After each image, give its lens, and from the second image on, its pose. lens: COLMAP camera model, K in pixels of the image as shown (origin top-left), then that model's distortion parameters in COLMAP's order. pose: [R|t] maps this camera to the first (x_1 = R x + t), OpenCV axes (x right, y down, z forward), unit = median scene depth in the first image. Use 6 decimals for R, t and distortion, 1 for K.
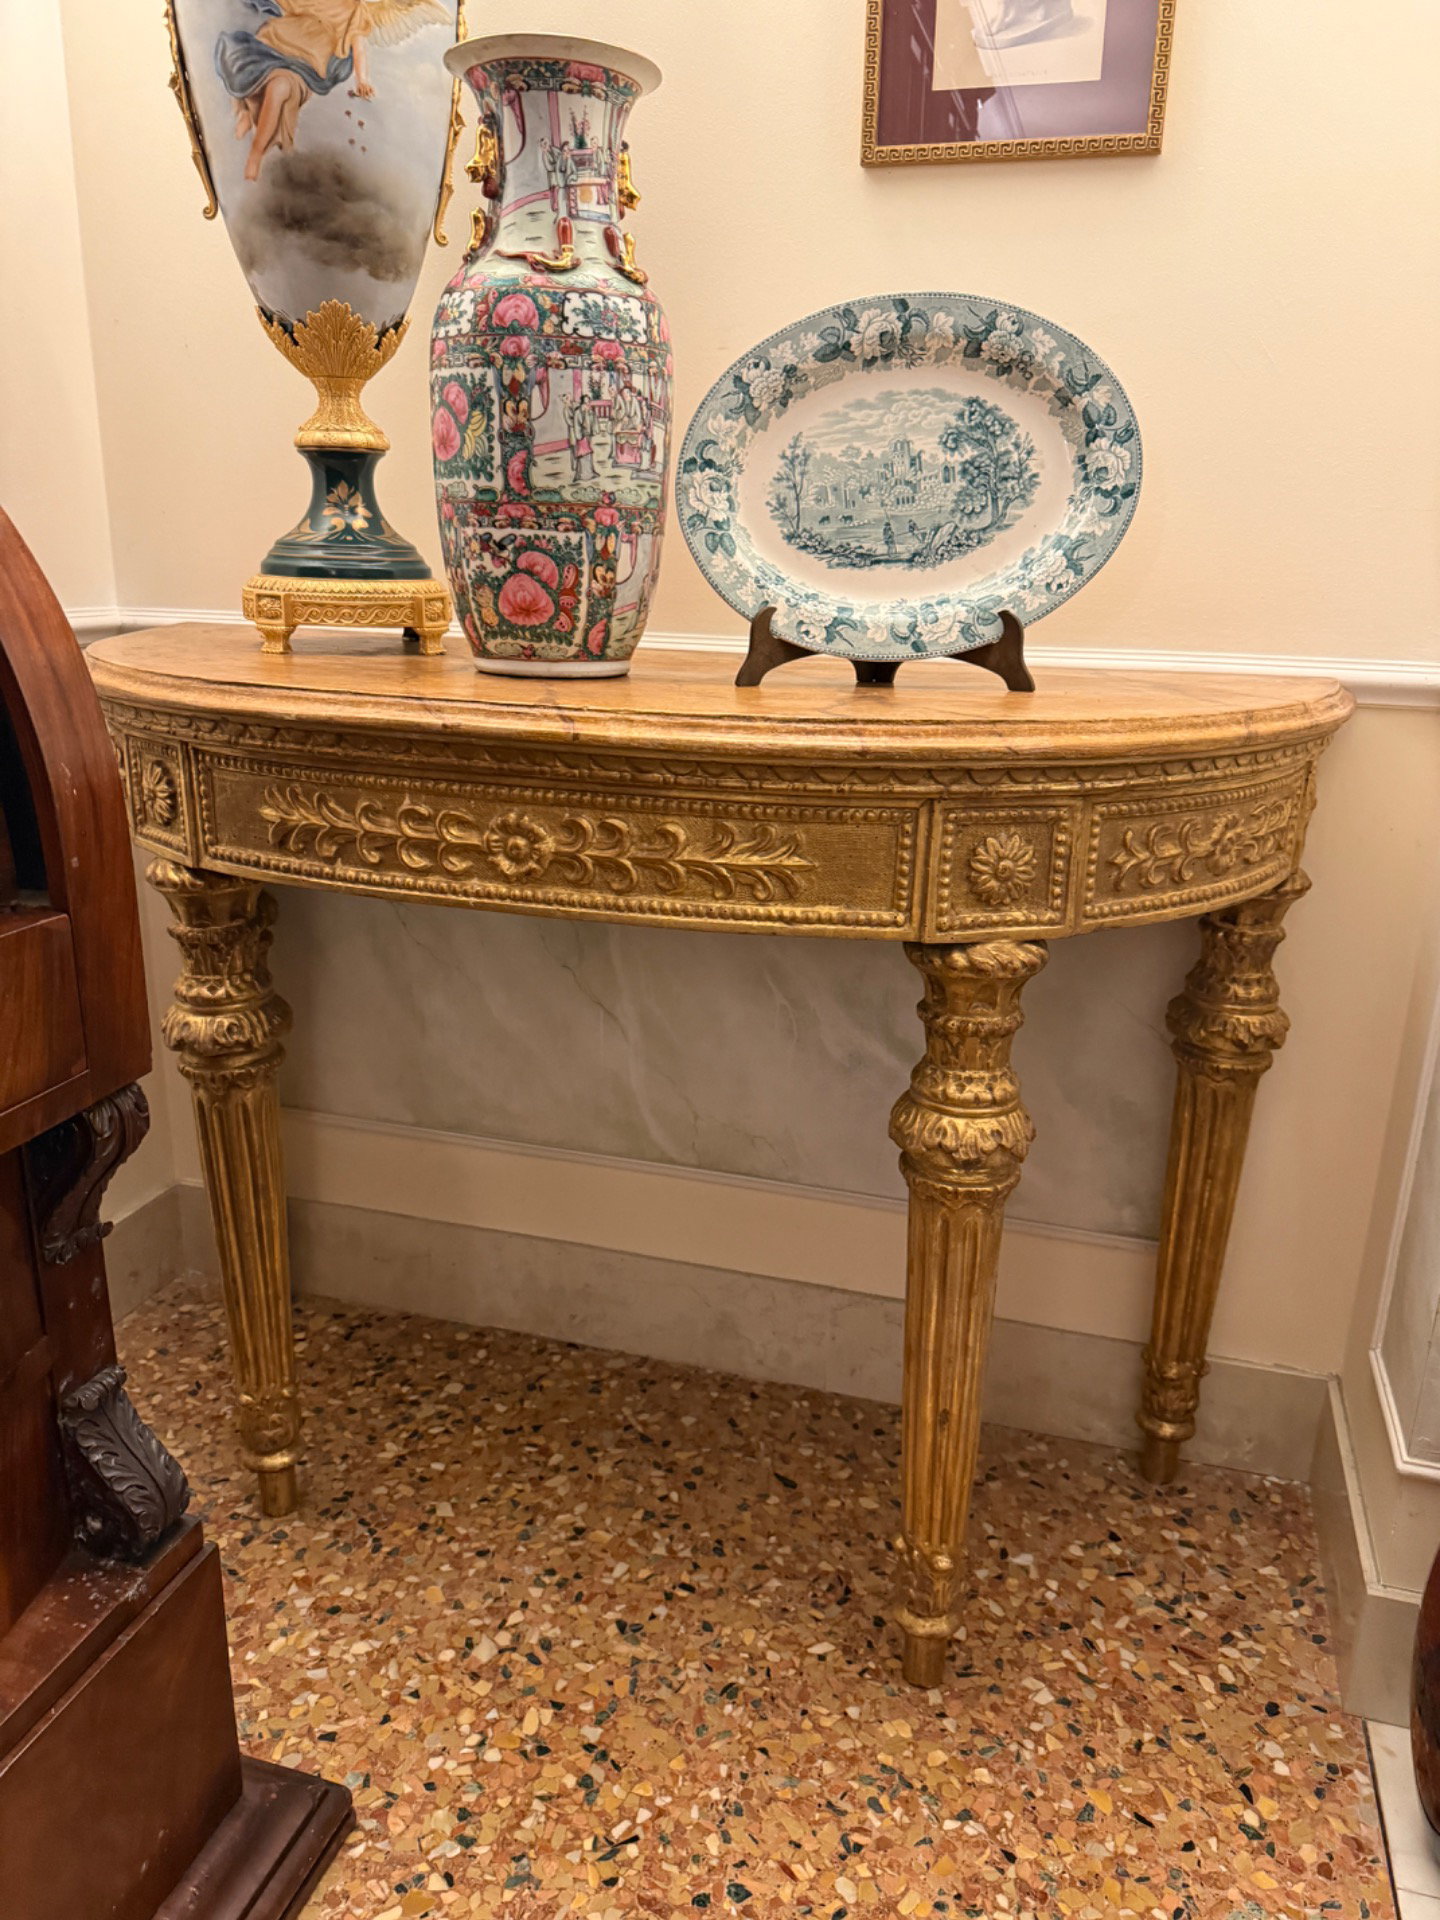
lens RADIAL K [[1368.6, 0, 727.1], [0, 1368.6, 960.8], [0, 0, 1]] dist [0.033066, -0.040829]
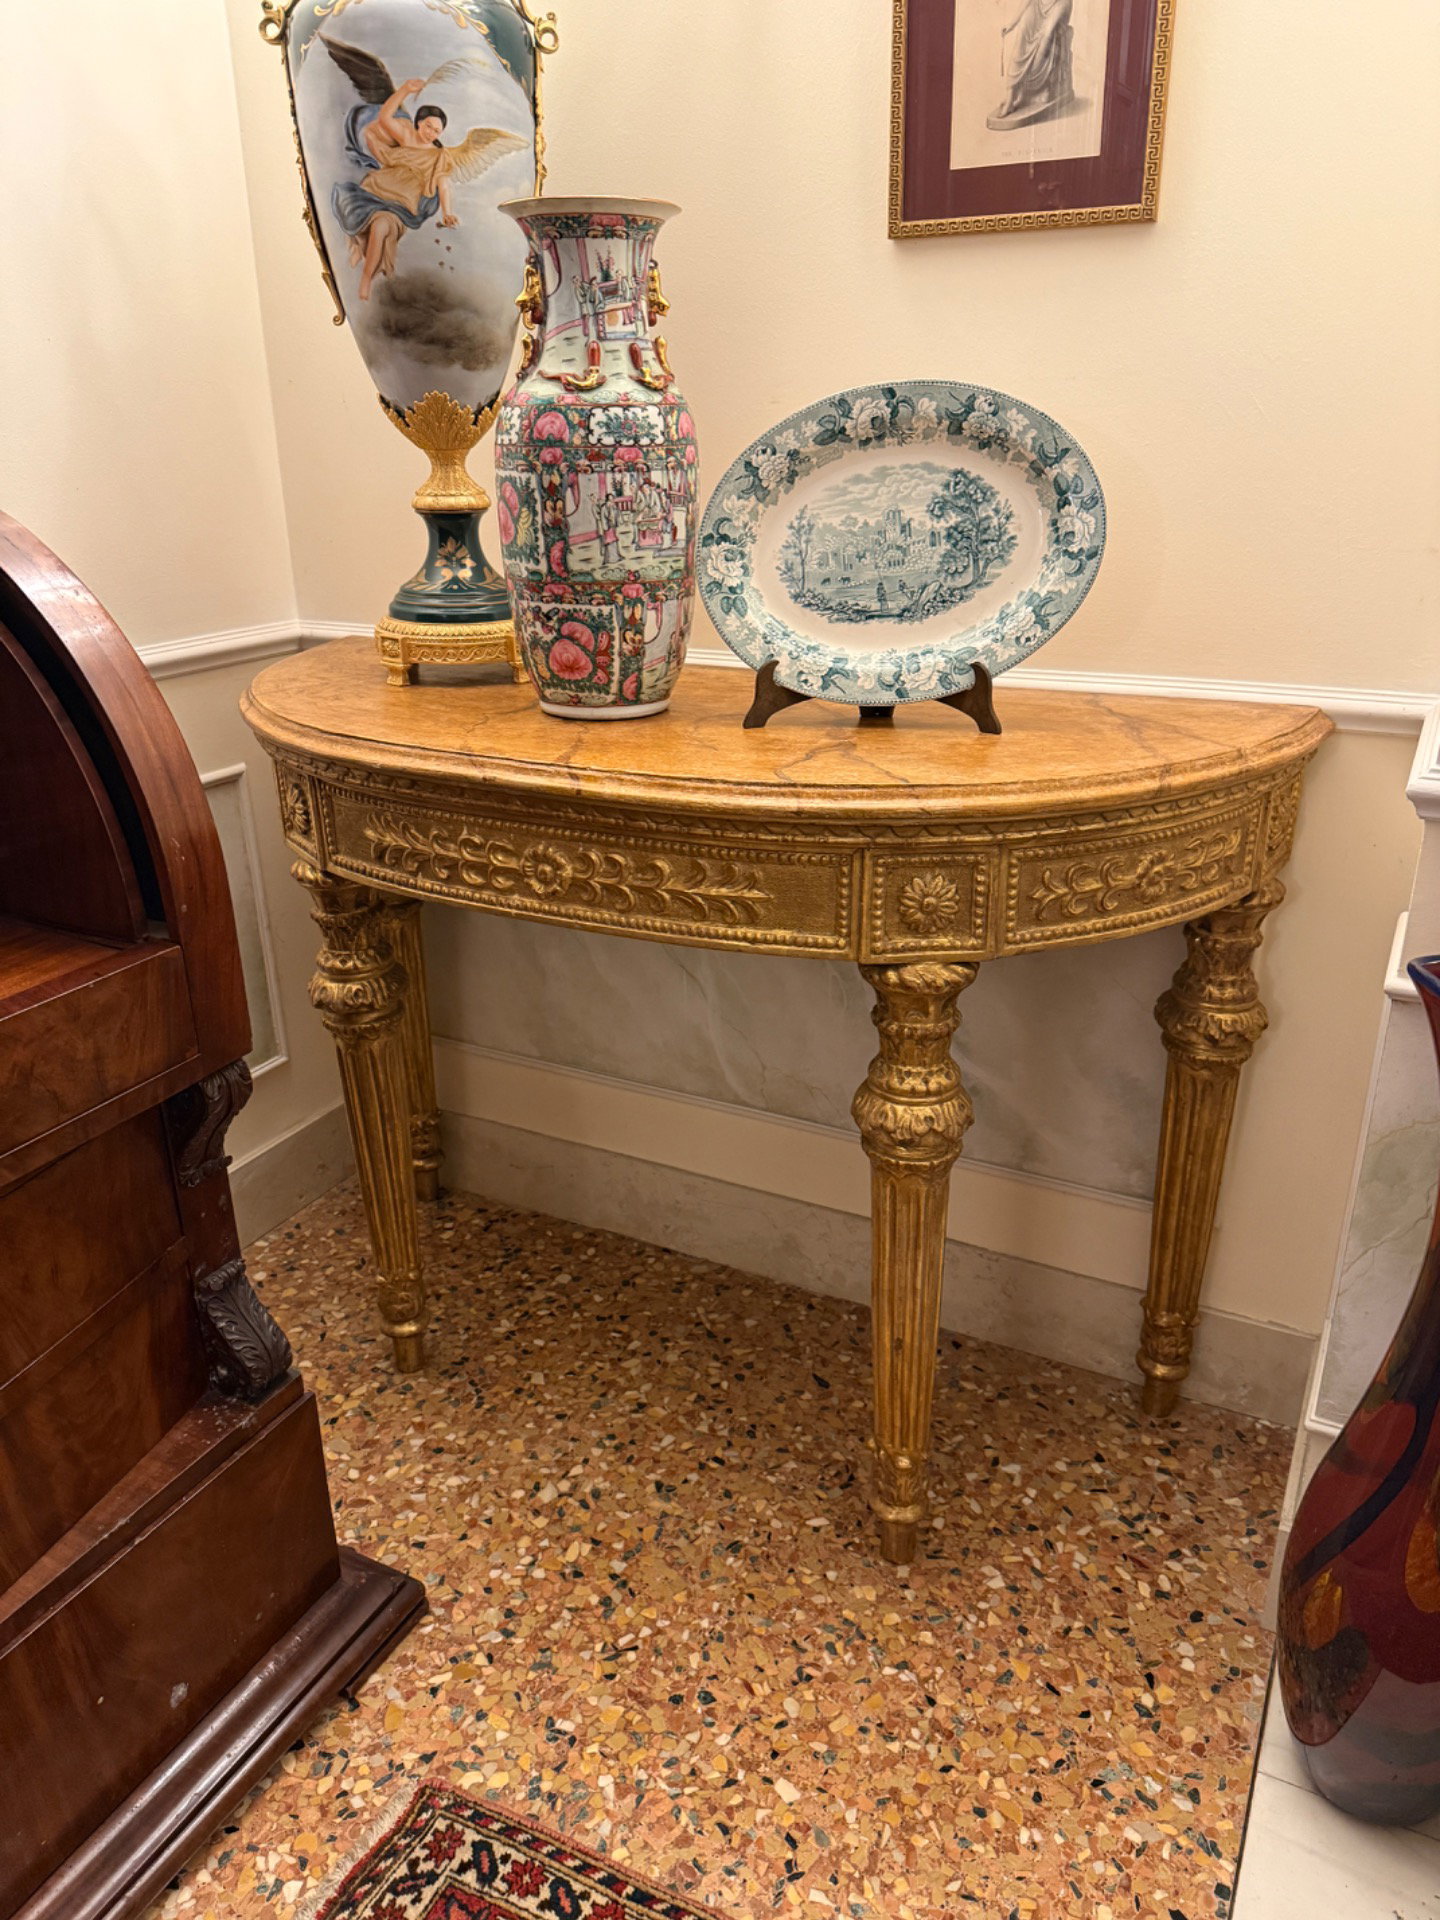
lens RADIAL K [[1363.0, 0, 726.2], [0, 1363.0, 957.6], [0, 0, 1]] dist [0.077529, -0.120802]
pose [[0.981764, 0.034912, -0.186872, 0.220993], [-0.020040, 0.996522, 0.080890, -0.099087], [0.189046, -0.075670, 0.979048, -0.176107]]
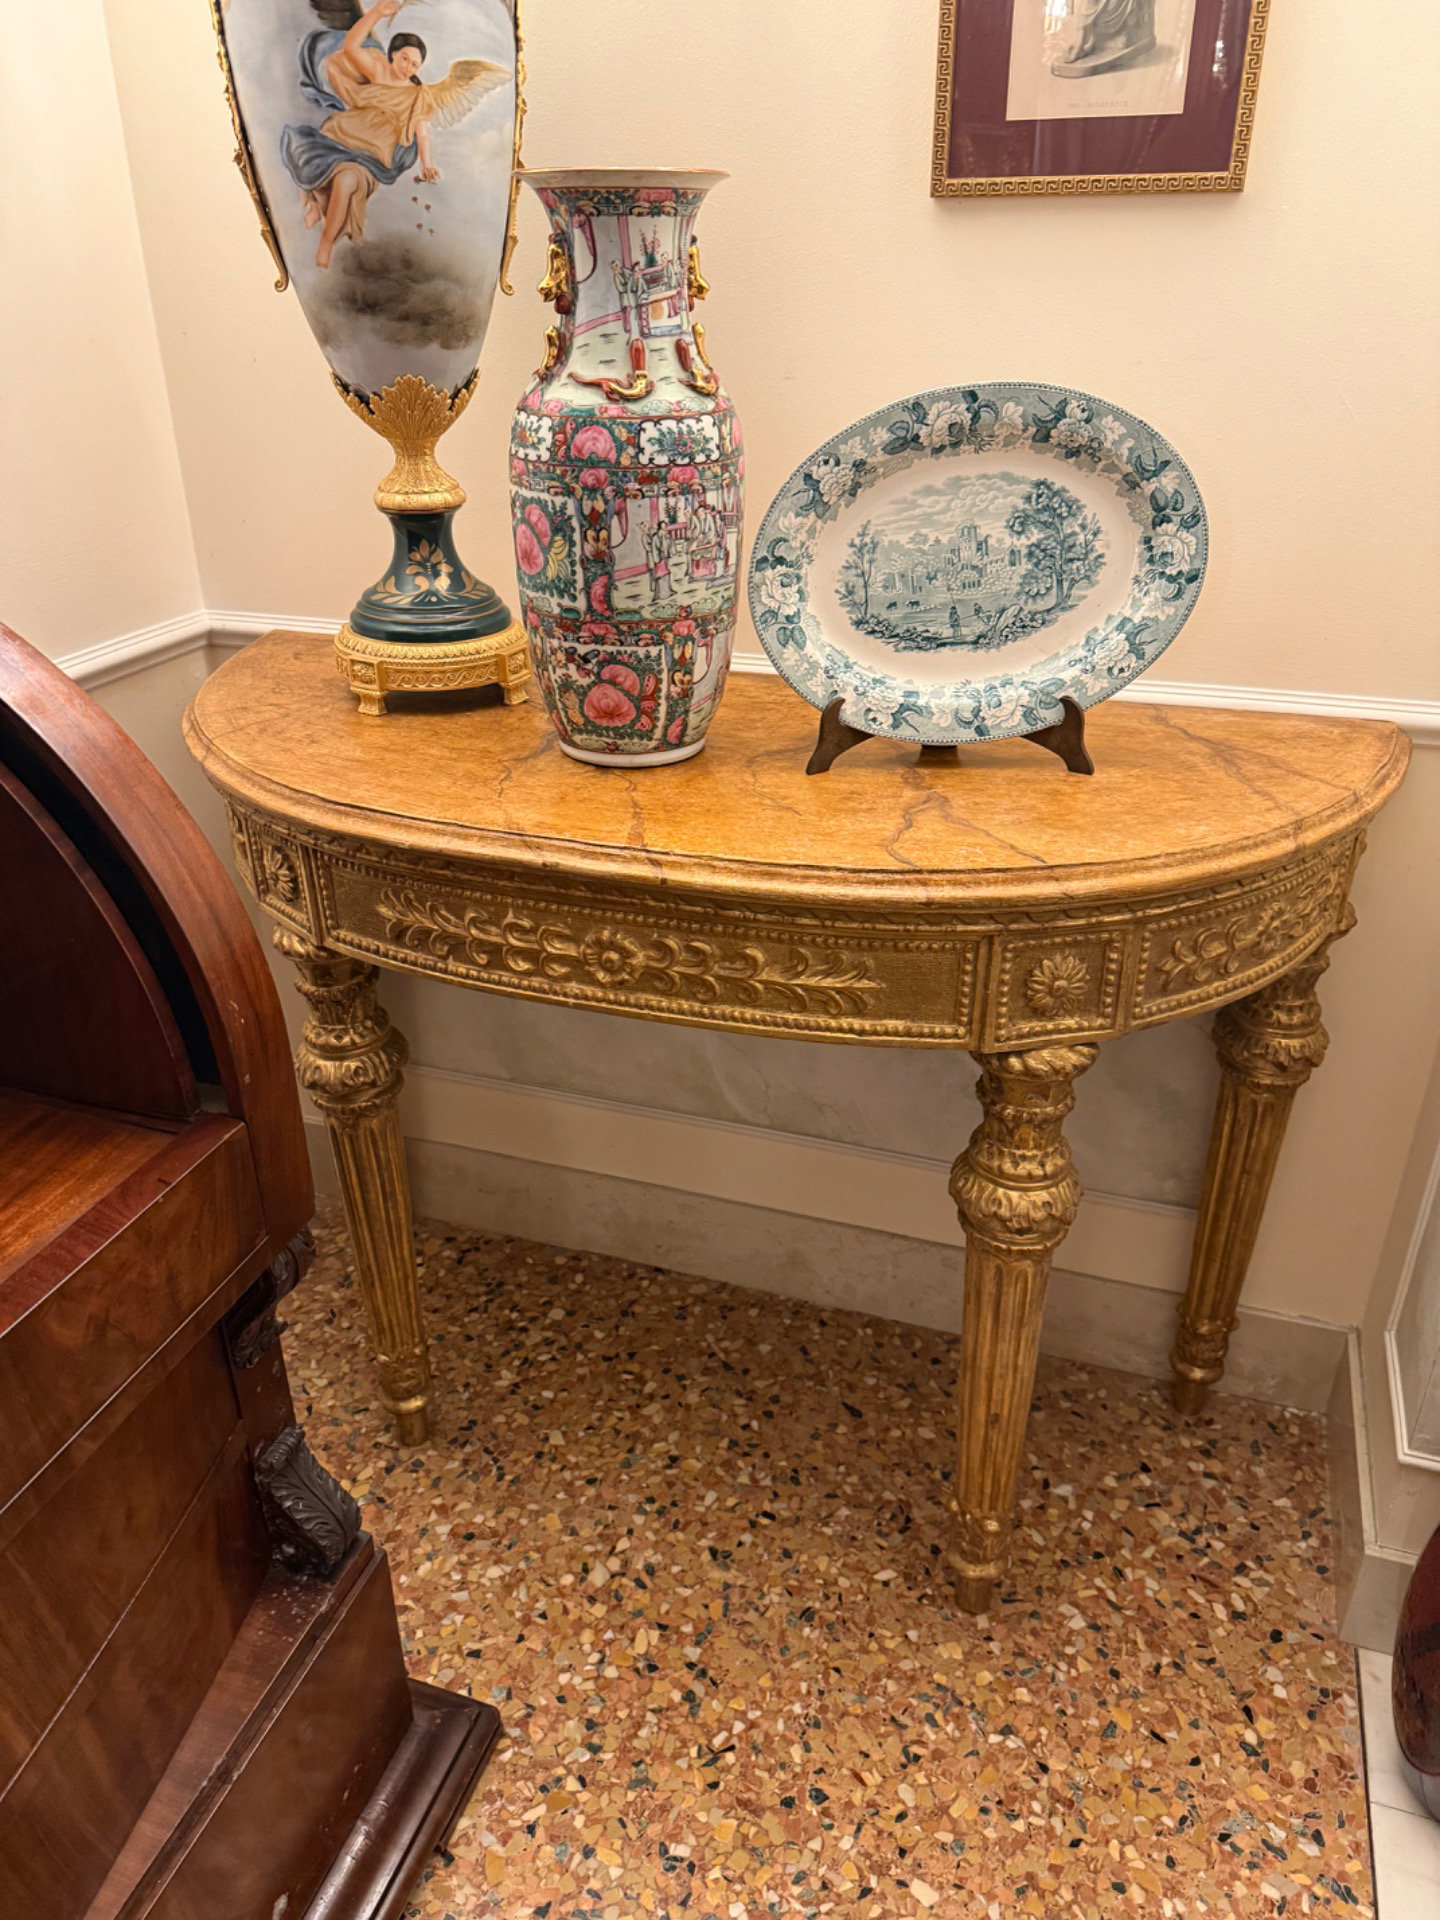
lens RADIAL K [[1364.2, 0, 712.5], [0, 1364.2, 953.2], [0, 0, 1]] dist [0.053746, -0.071330]
pose [[0.998570, -0.009630, -0.052589, -0.012745], [0.018716, 0.984369, 0.175123, -0.252944], [0.050080, -0.175857, 0.983141, -0.068513]]
